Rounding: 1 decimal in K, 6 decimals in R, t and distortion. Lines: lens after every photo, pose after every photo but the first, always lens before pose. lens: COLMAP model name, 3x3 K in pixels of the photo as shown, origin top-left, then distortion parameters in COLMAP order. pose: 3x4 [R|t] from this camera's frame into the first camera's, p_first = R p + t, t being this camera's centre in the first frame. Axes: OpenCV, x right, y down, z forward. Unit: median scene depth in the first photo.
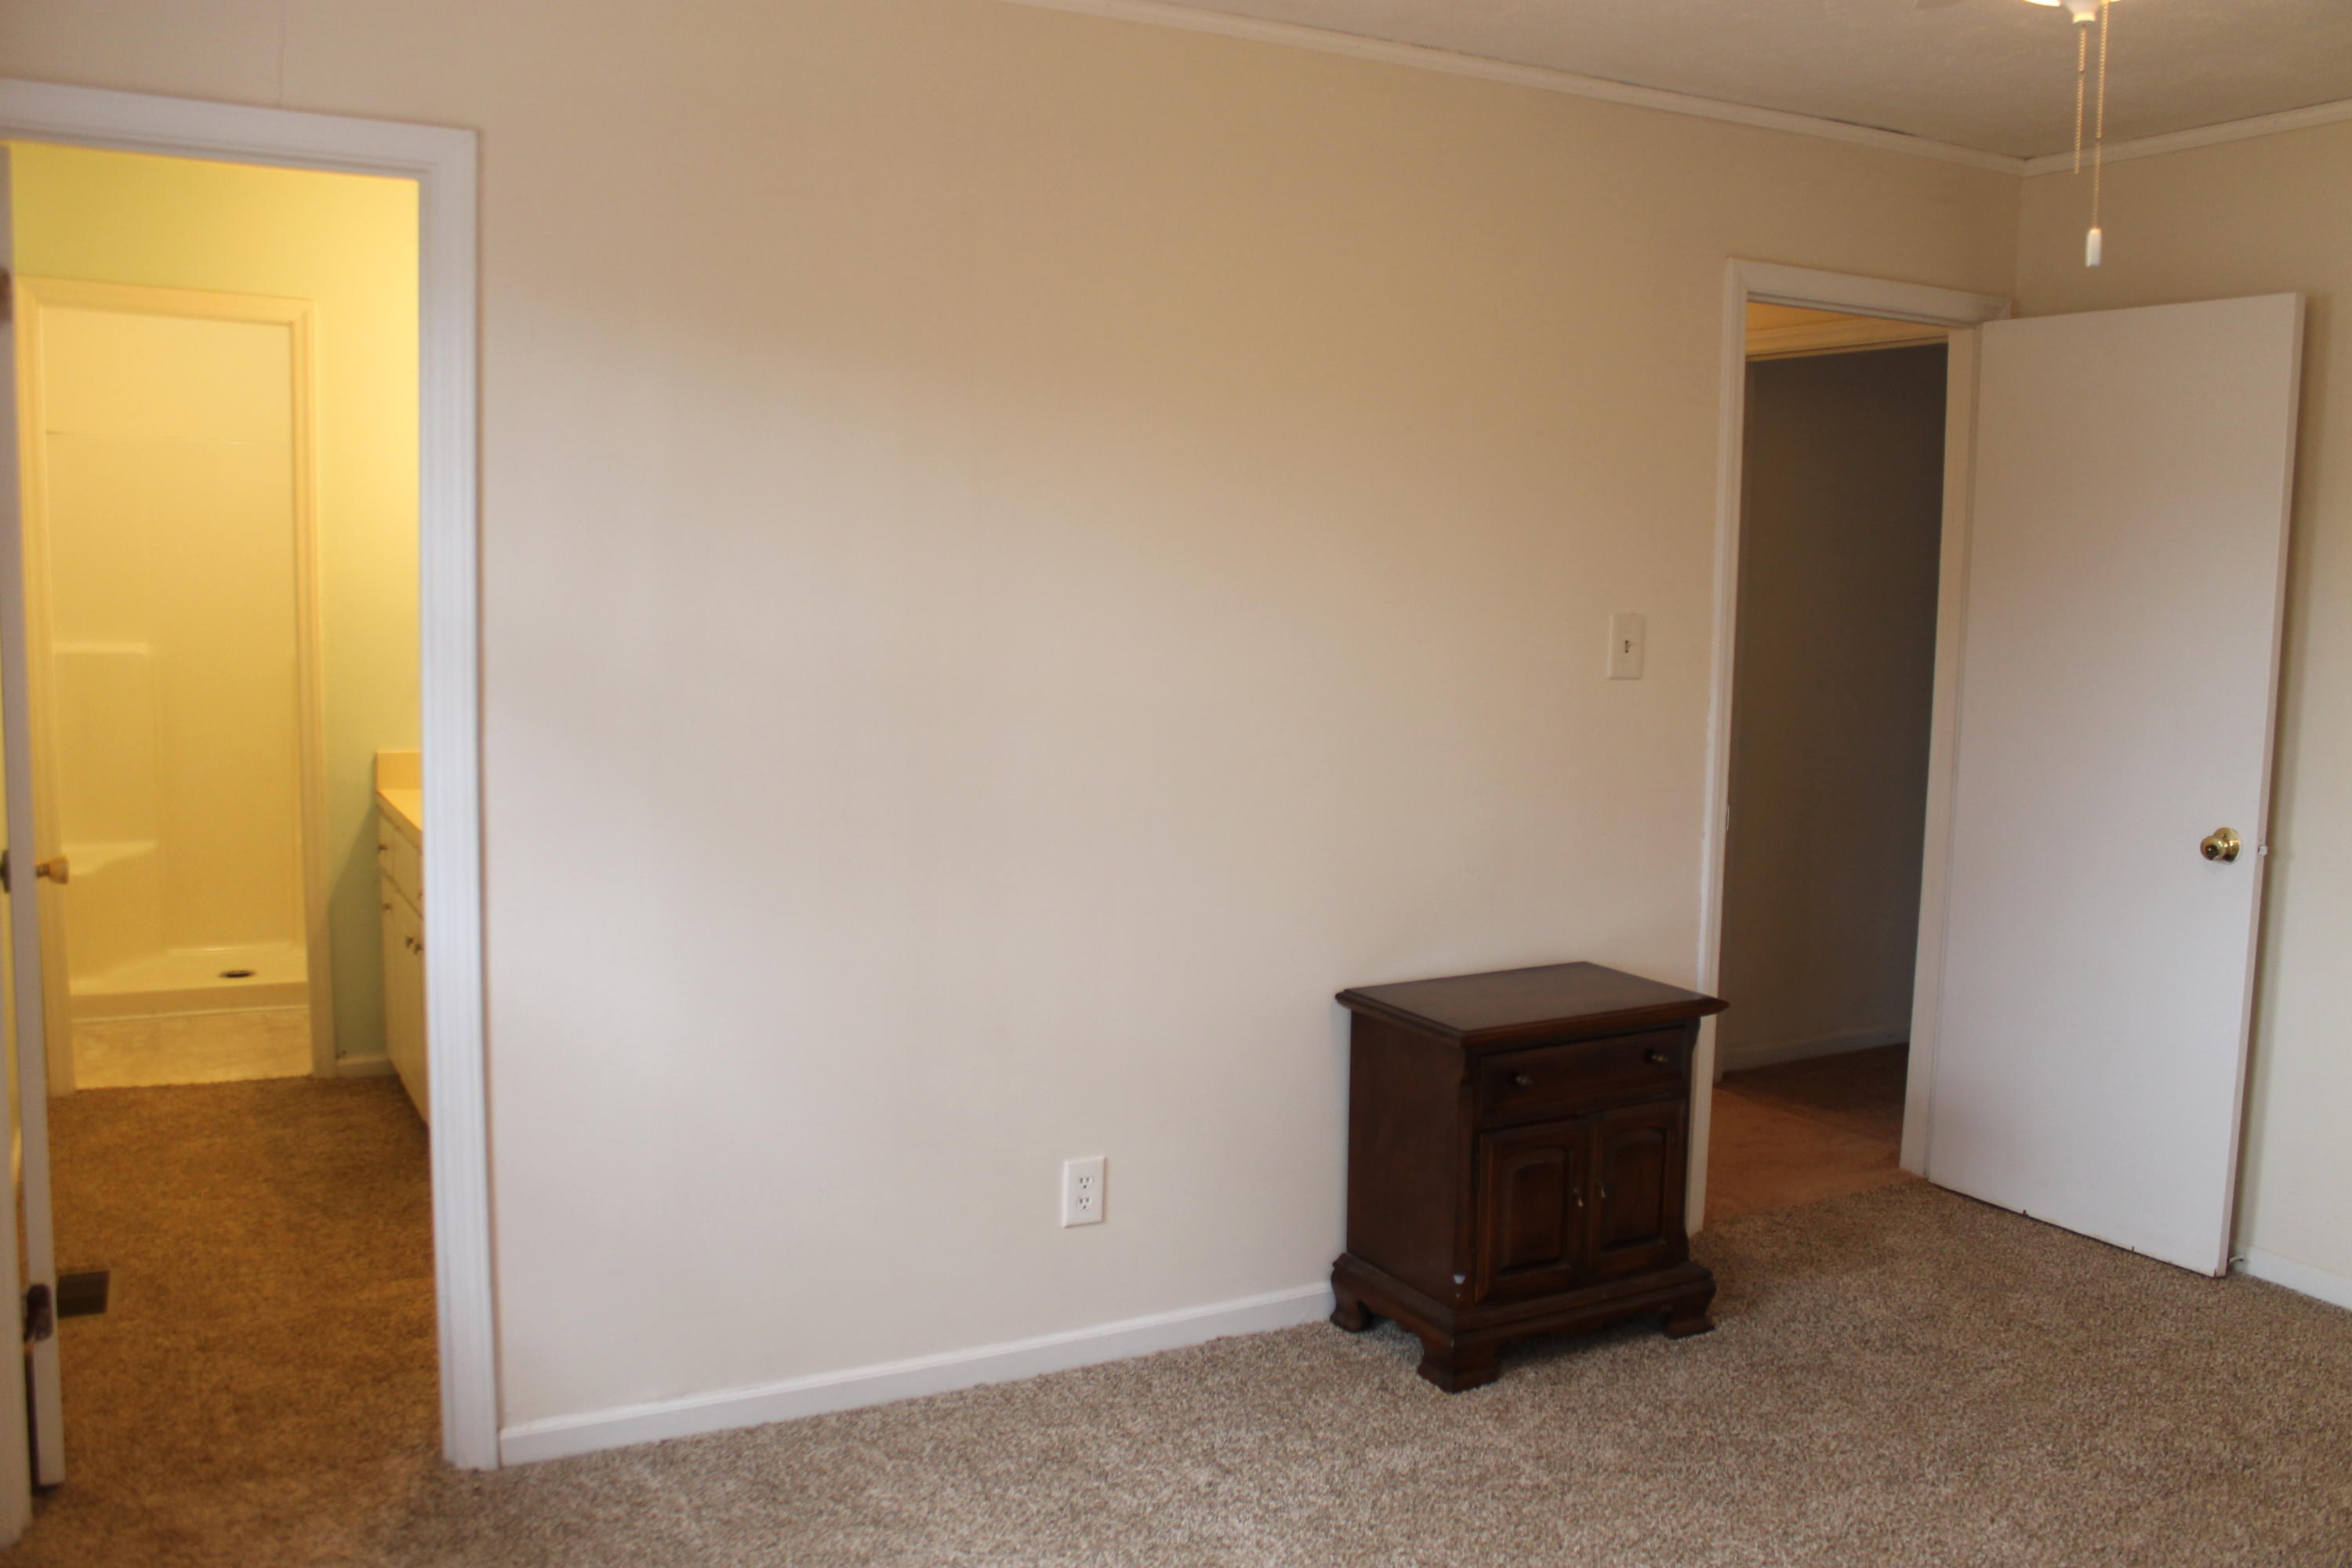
lens RADIAL K [[2040.6, 0, 1176.0], [0, 2040.6, 784.0], [0, 0, 1]] dist [-0.172991, 0.199380]
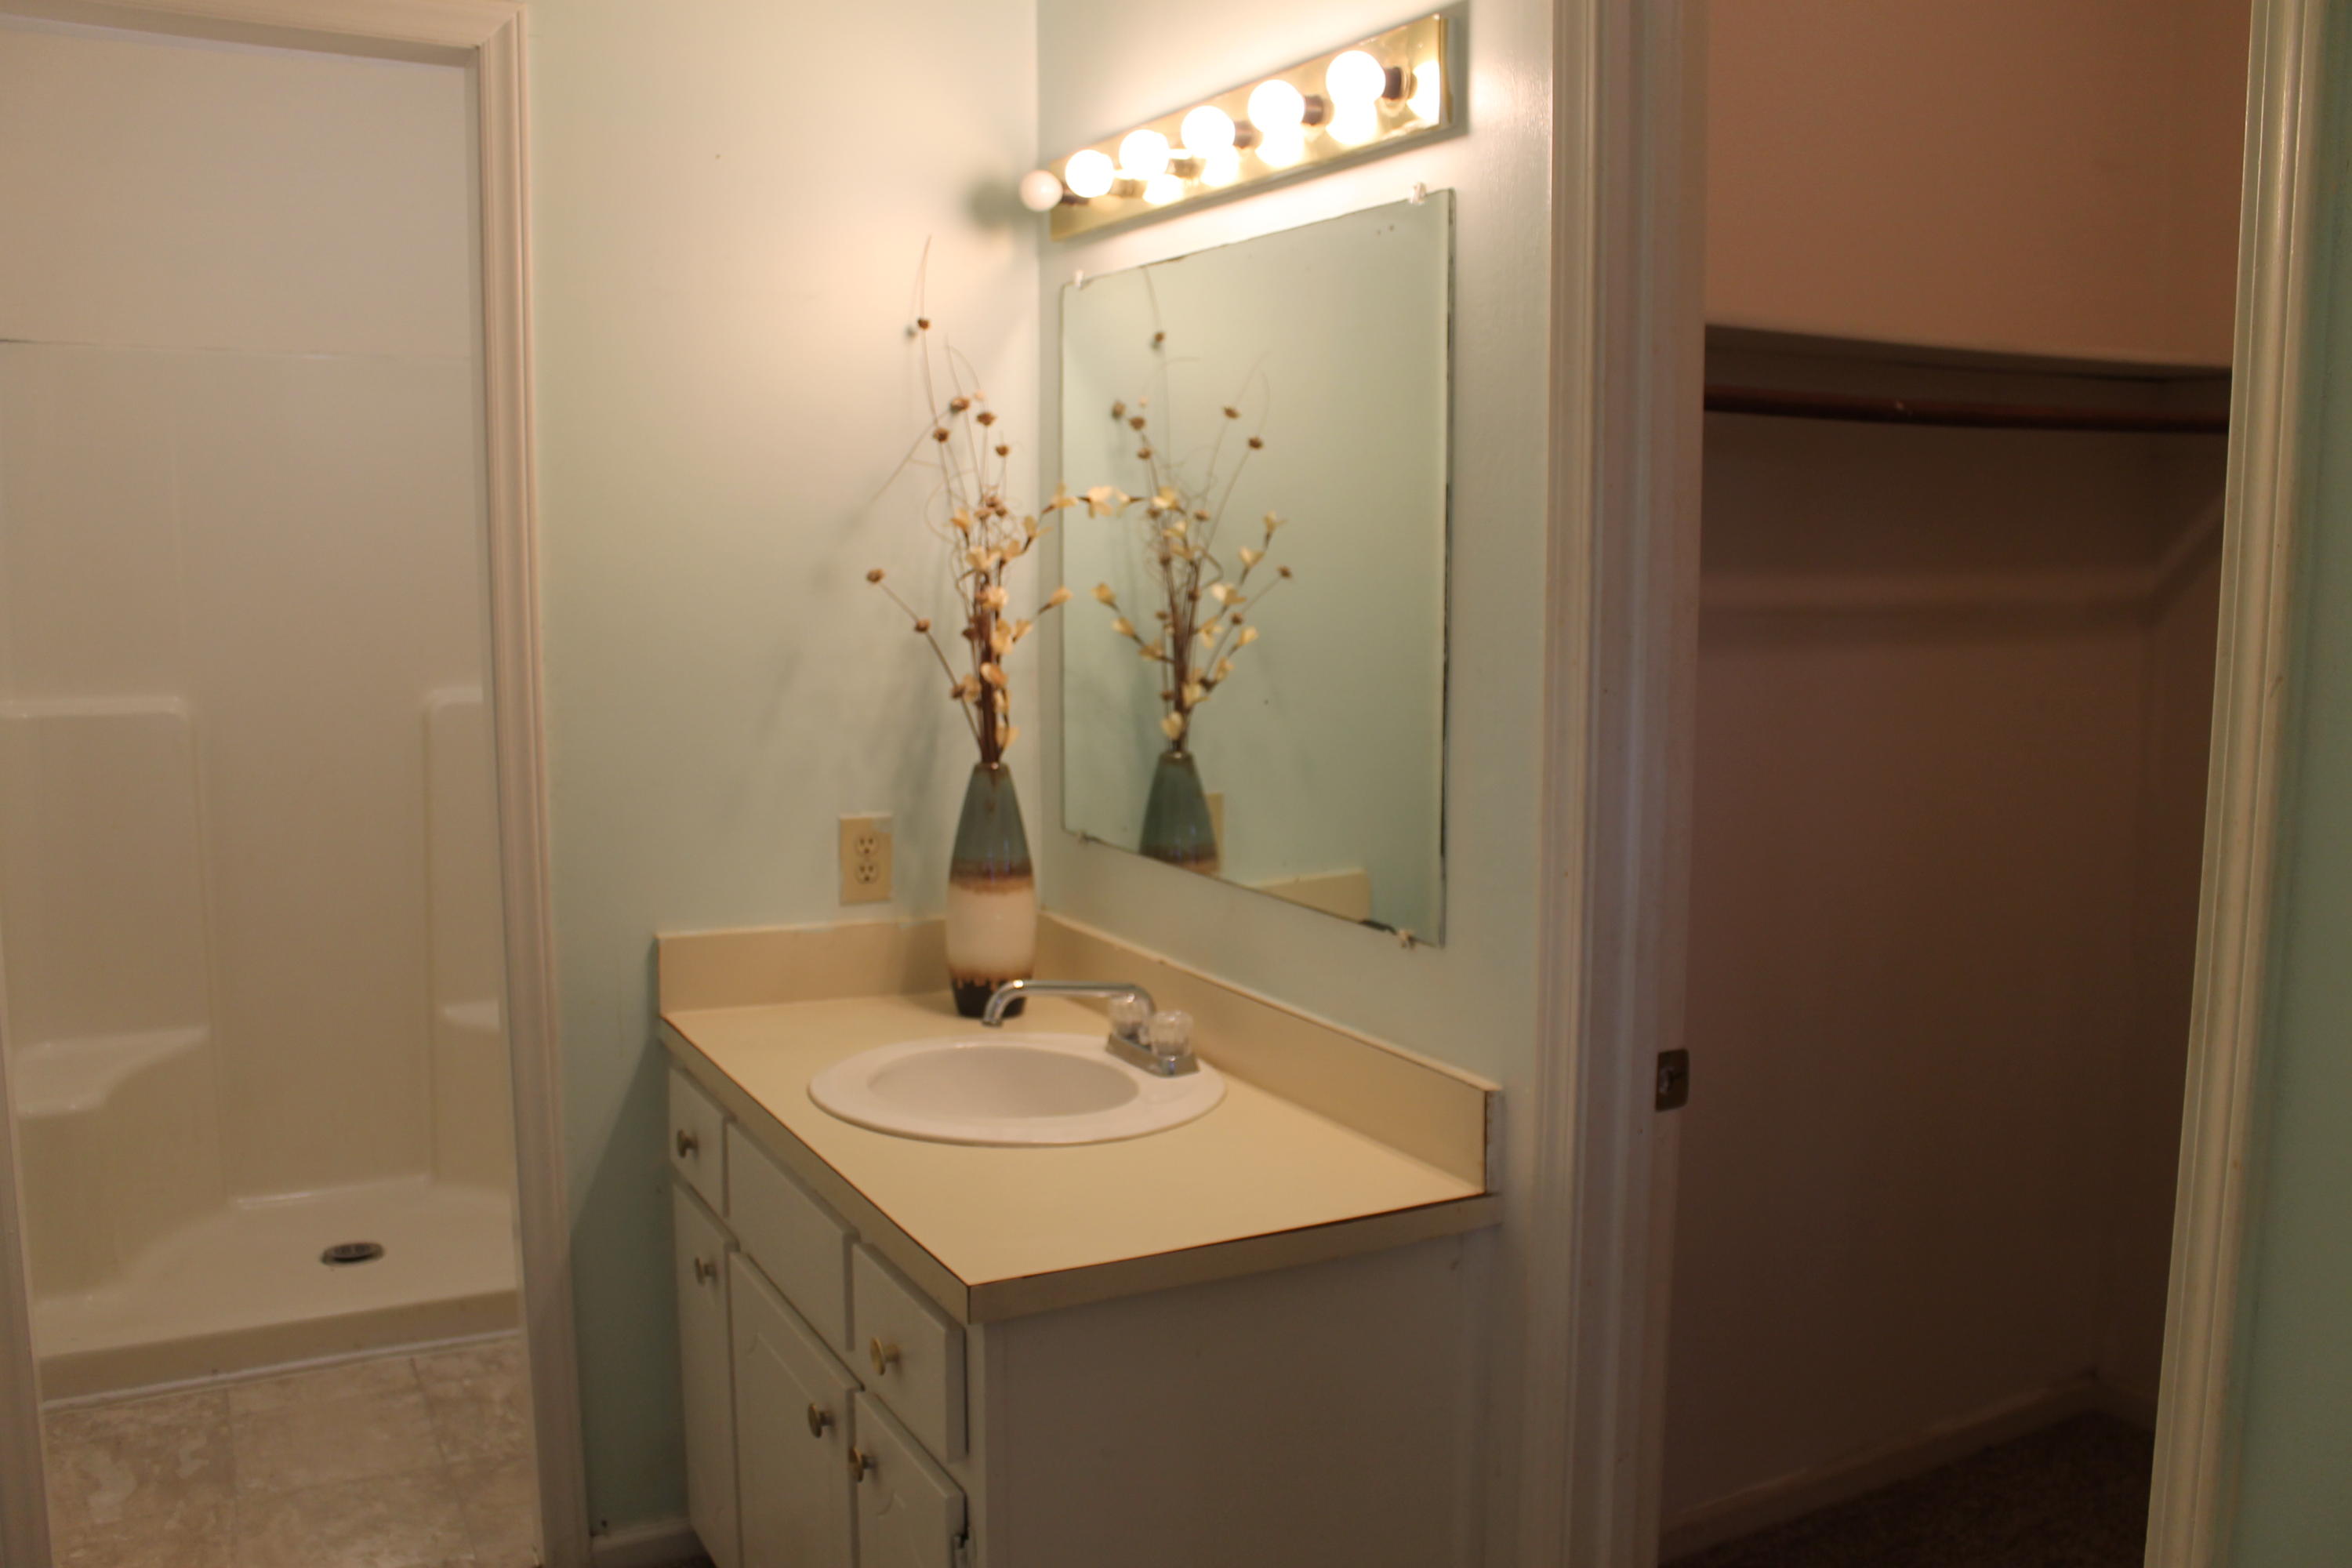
lens RADIAL K [[2040.6, 0, 1176.0], [0, 2040.6, 784.0], [0, 0, 1]] dist [-0.172991, 0.199380]
pose [[0.999756, -0.017877, -0.012966, -0.264507], [0.018072, 0.999724, 0.015032, -0.058395], [0.012694, -0.015263, 0.999803, 0.502236]]
